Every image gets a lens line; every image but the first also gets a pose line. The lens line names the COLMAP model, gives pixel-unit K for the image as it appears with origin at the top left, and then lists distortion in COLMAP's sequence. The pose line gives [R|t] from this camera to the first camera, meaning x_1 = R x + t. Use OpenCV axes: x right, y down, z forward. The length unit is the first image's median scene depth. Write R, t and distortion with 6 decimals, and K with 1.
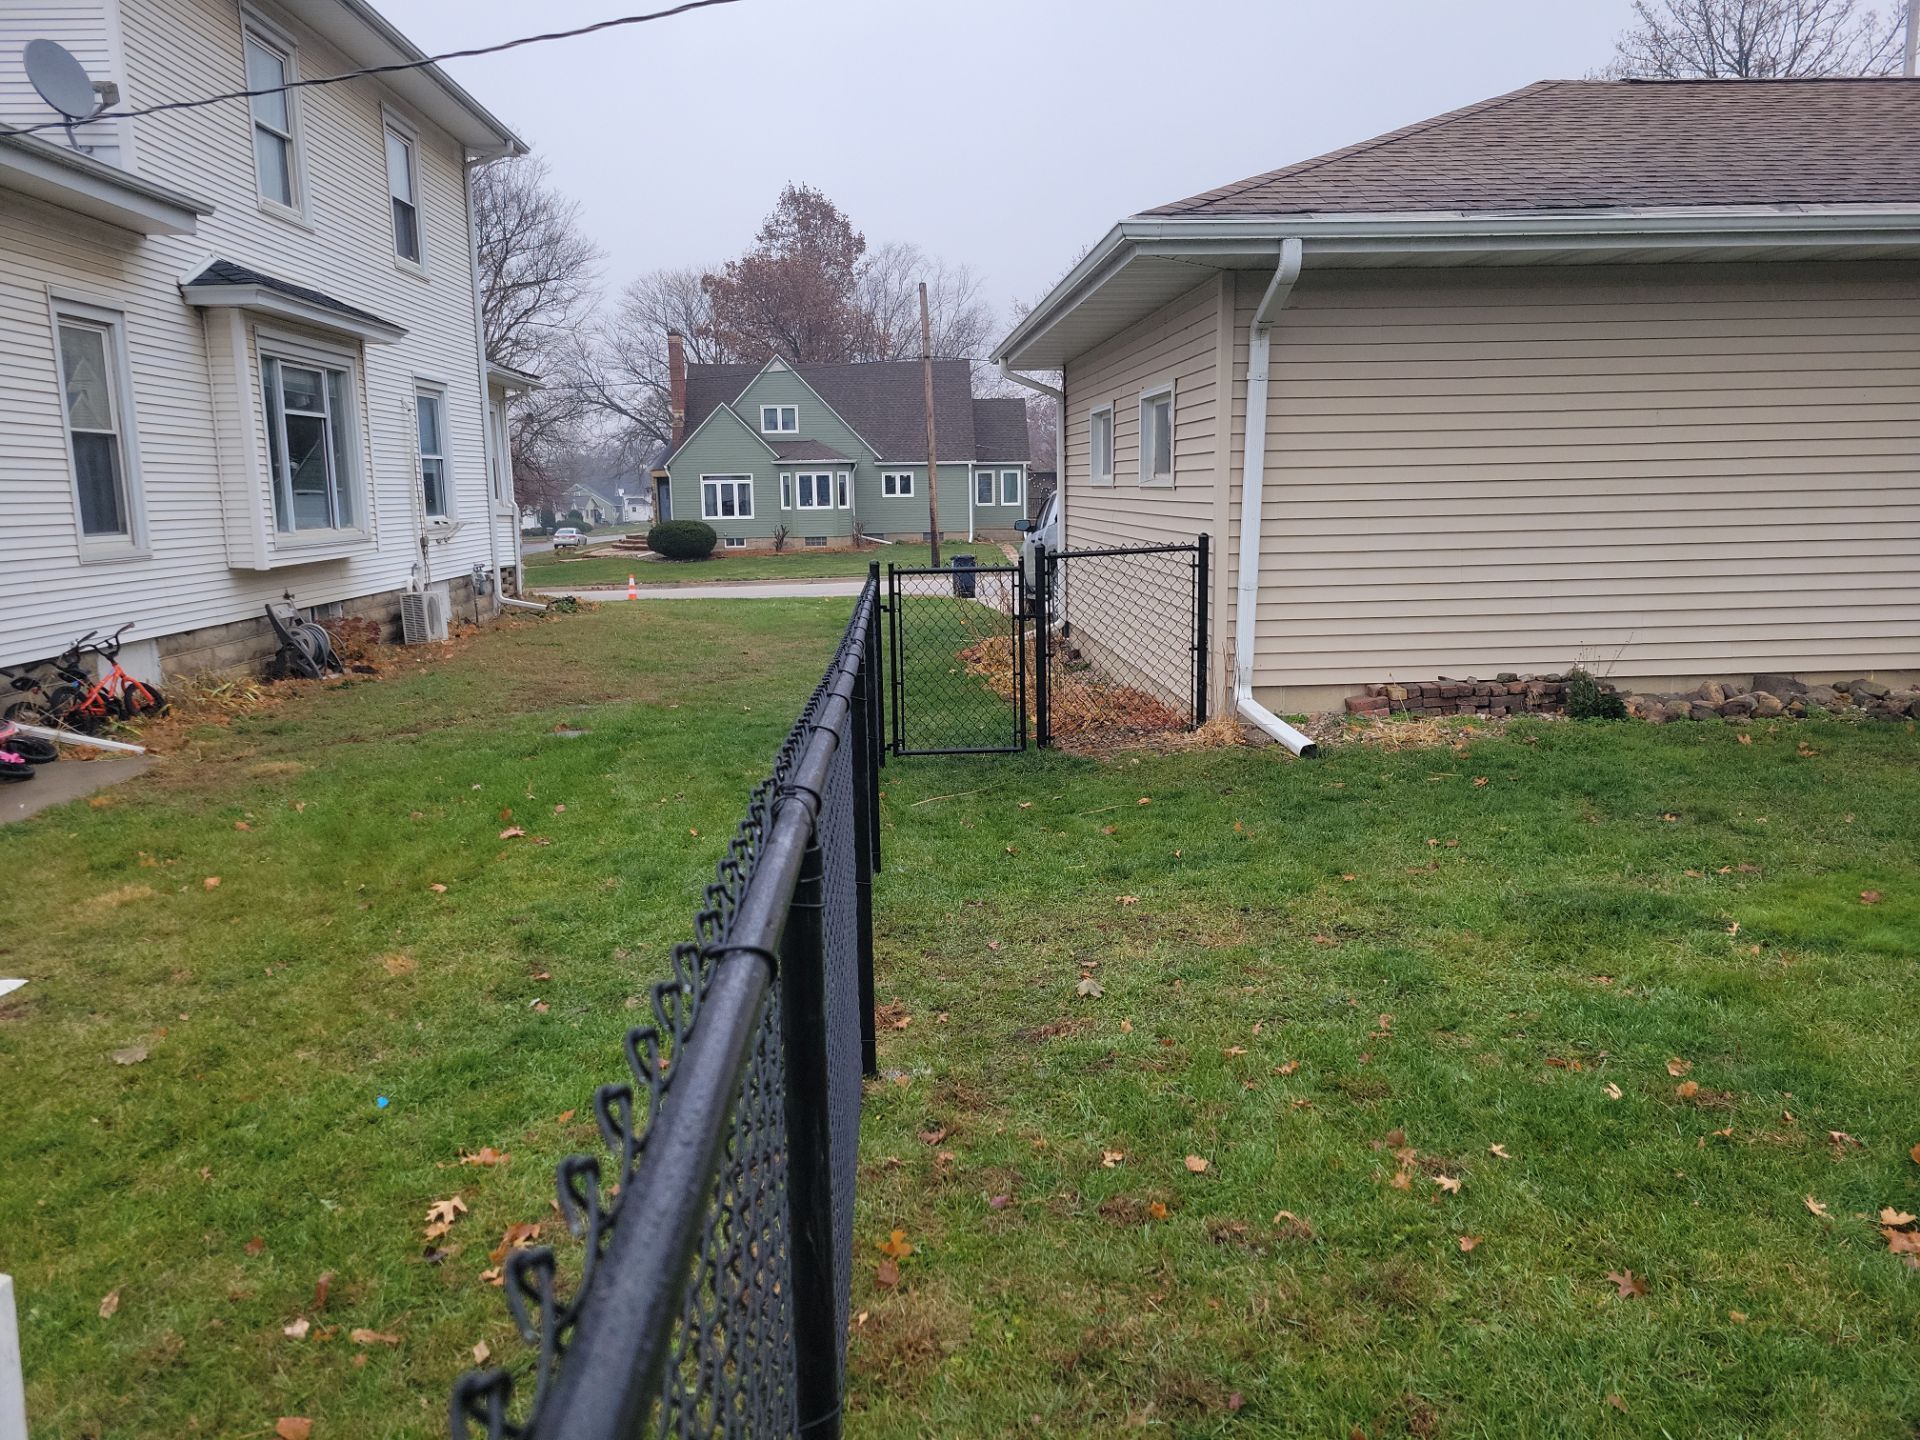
lens RADIAL K [[1434.7, 0, 962.7], [0, 1434.7, 730.4], [0, 0, 1]] dist [0.056863, -0.034424]
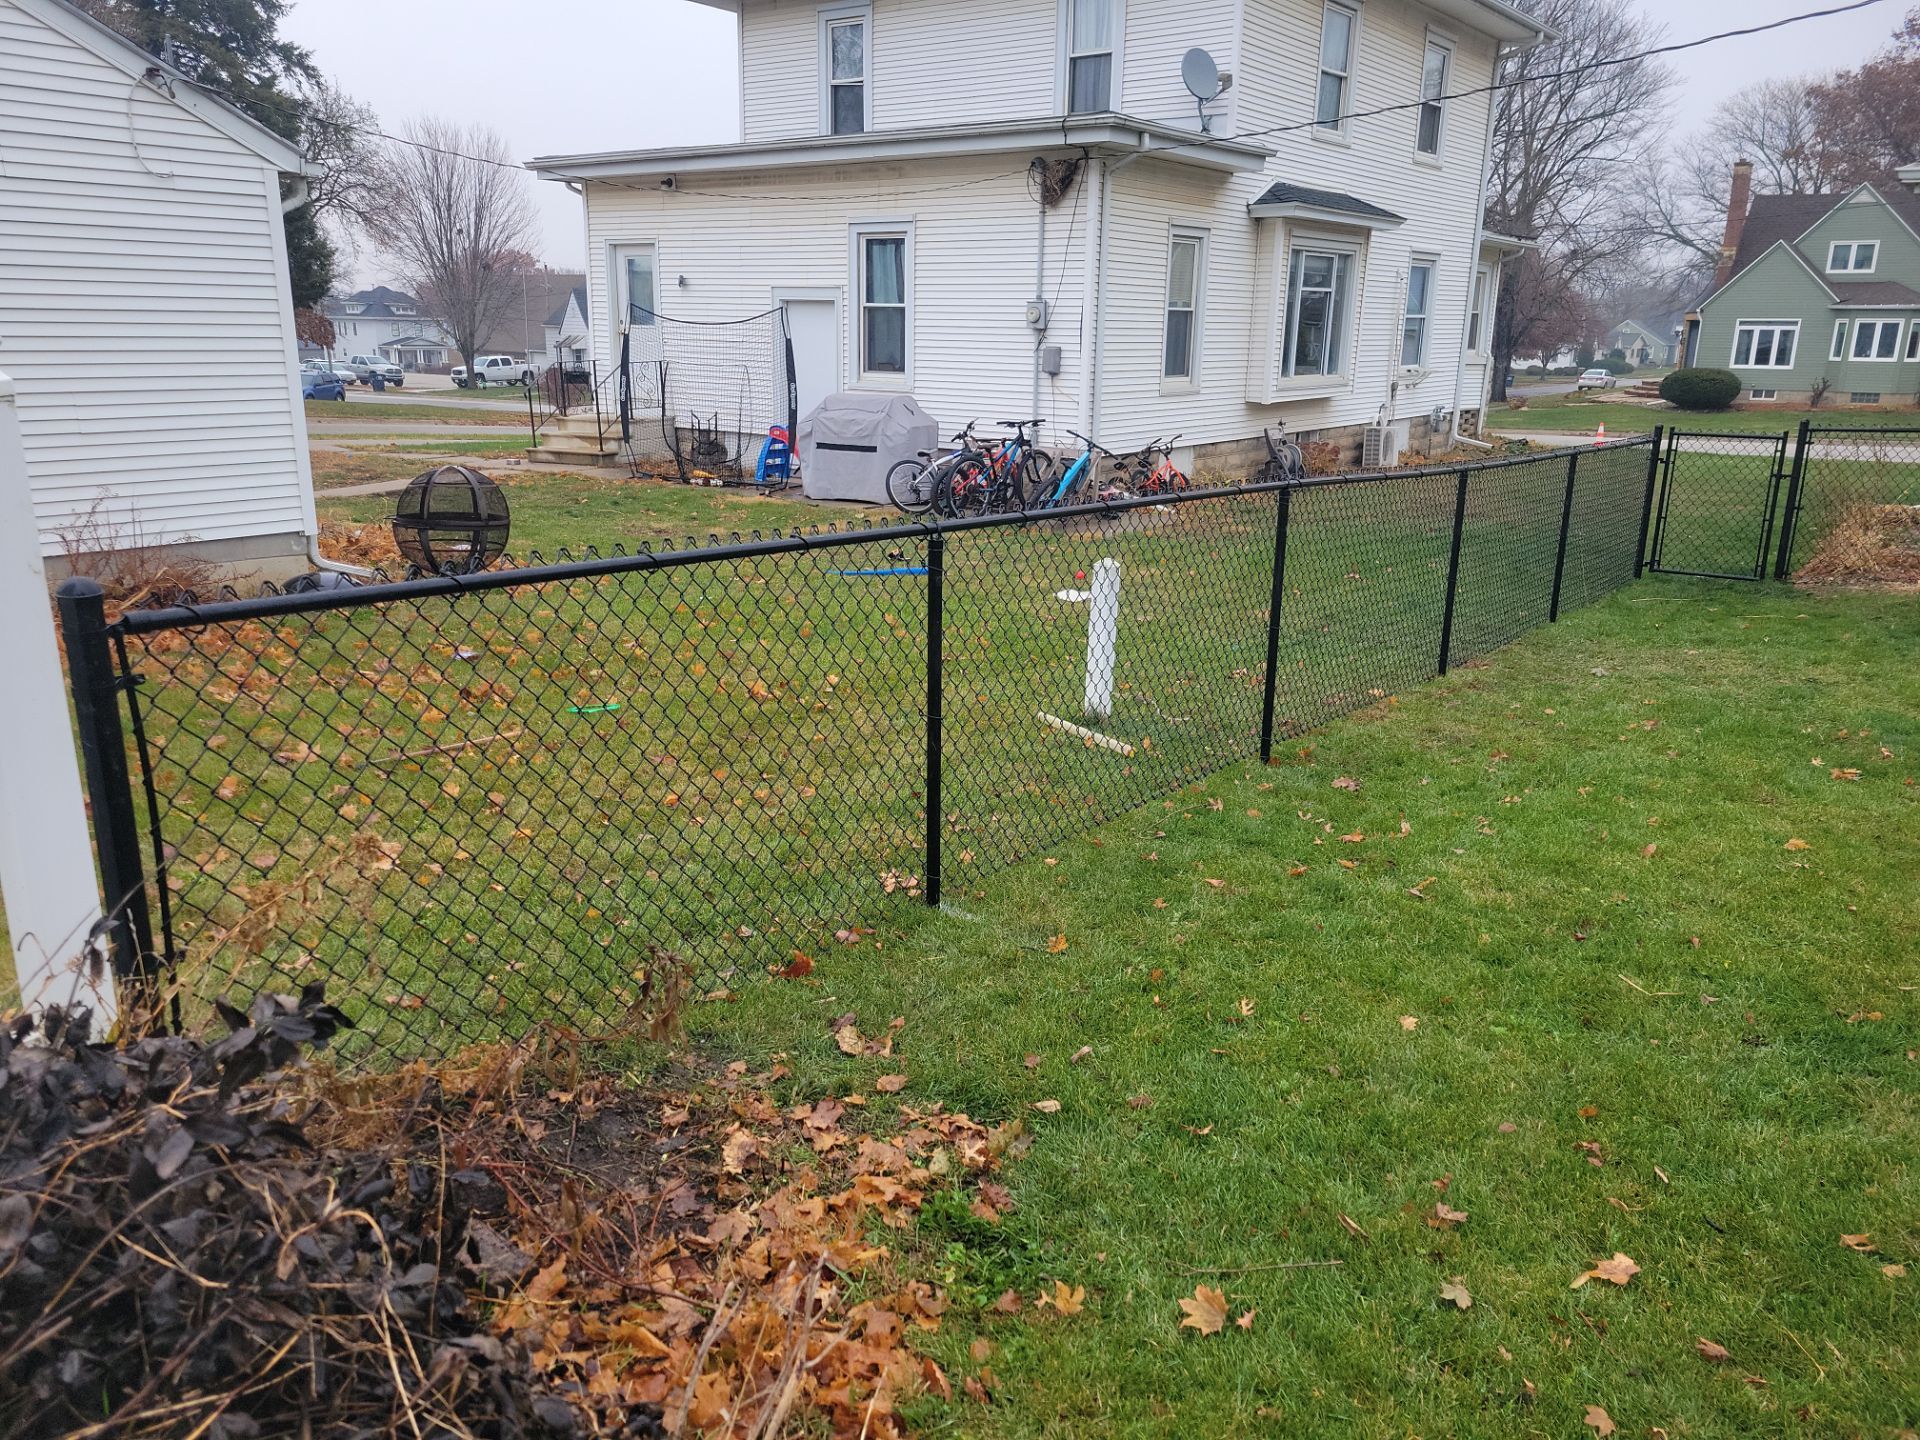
lens RADIAL K [[1434.7, 0, 948.0], [0, 1434.7, 718.1], [0, 0, 1]] dist [0.056863, -0.034424]
pose [[0.773162, 0.194423, -0.603672, 0.188473], [-0.132086, 0.980343, 0.146565, 0.025701], [0.620301, -0.033581, 0.783644, -0.311934]]
